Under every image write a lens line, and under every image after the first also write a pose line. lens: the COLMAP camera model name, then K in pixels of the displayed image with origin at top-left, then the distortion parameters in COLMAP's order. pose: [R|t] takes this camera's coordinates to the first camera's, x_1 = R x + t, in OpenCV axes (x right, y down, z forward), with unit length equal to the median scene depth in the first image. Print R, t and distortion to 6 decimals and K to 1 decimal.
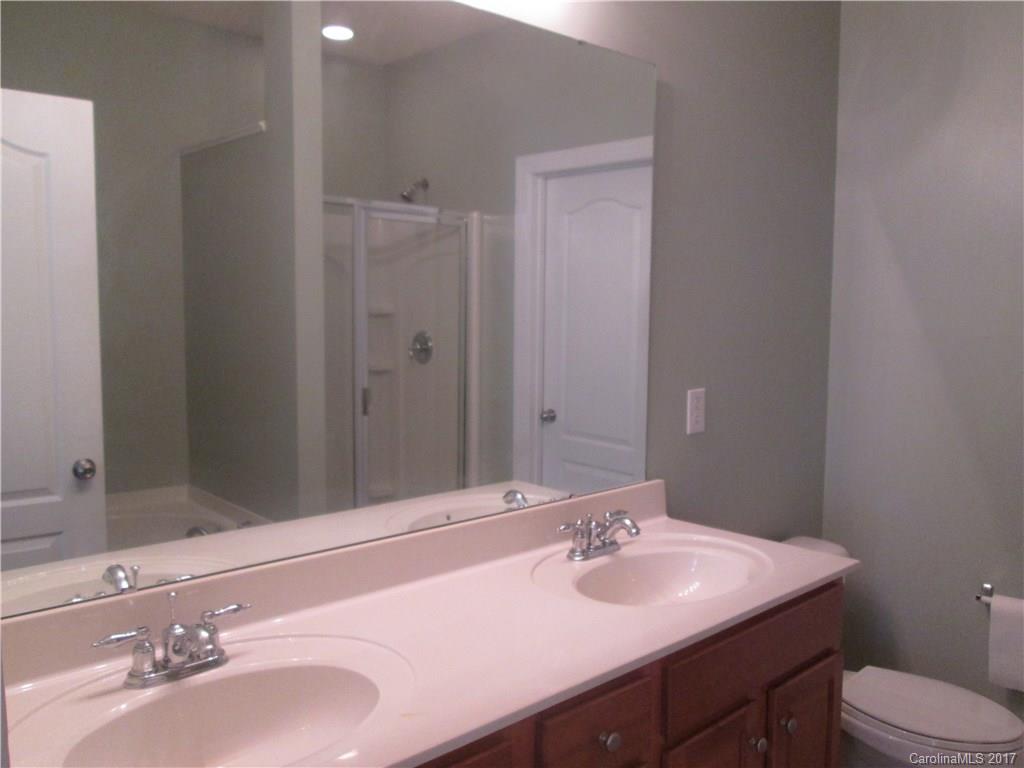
lens RADIAL K [[851.8, 0, 512.0], [0, 851.8, 384.0], [0, 0, 1]] dist [-0.046856, 0.011604]
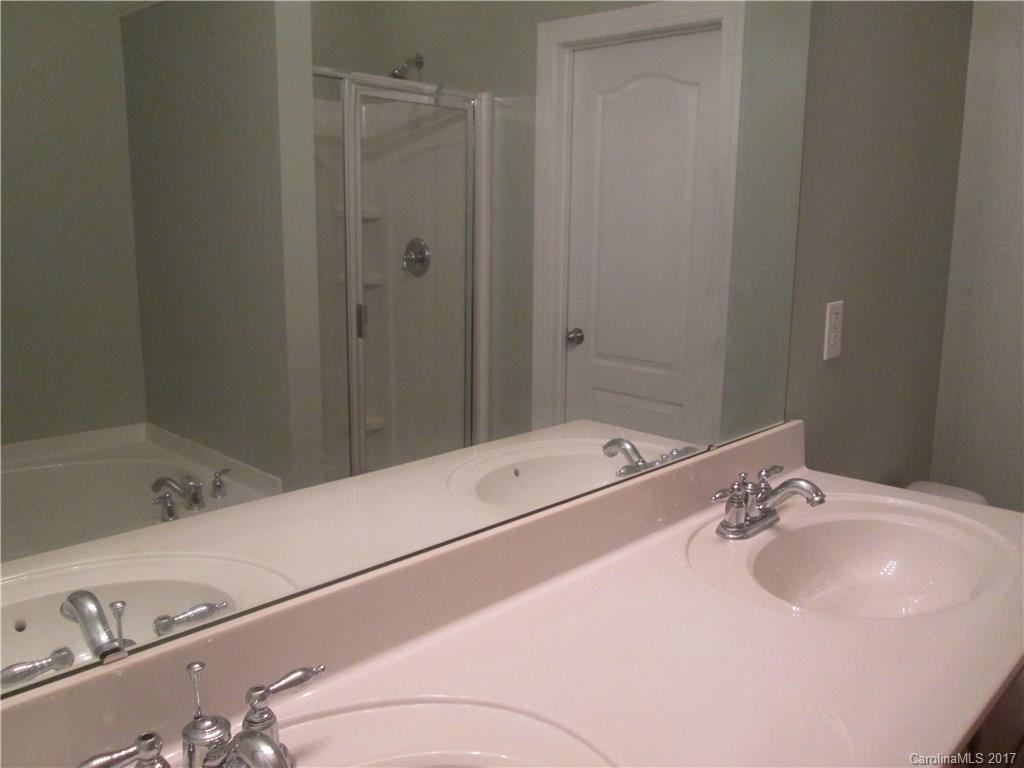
lens RADIAL K [[851.8, 0, 512.0], [0, 851.8, 384.0], [0, 0, 1]] dist [-0.046856, 0.011604]
pose [[0.997858, -0.012754, 0.064162, -0.111023], [0.006604, 0.995439, 0.095166, 0.004918], [-0.065083, -0.094539, 0.993391, 0.219773]]
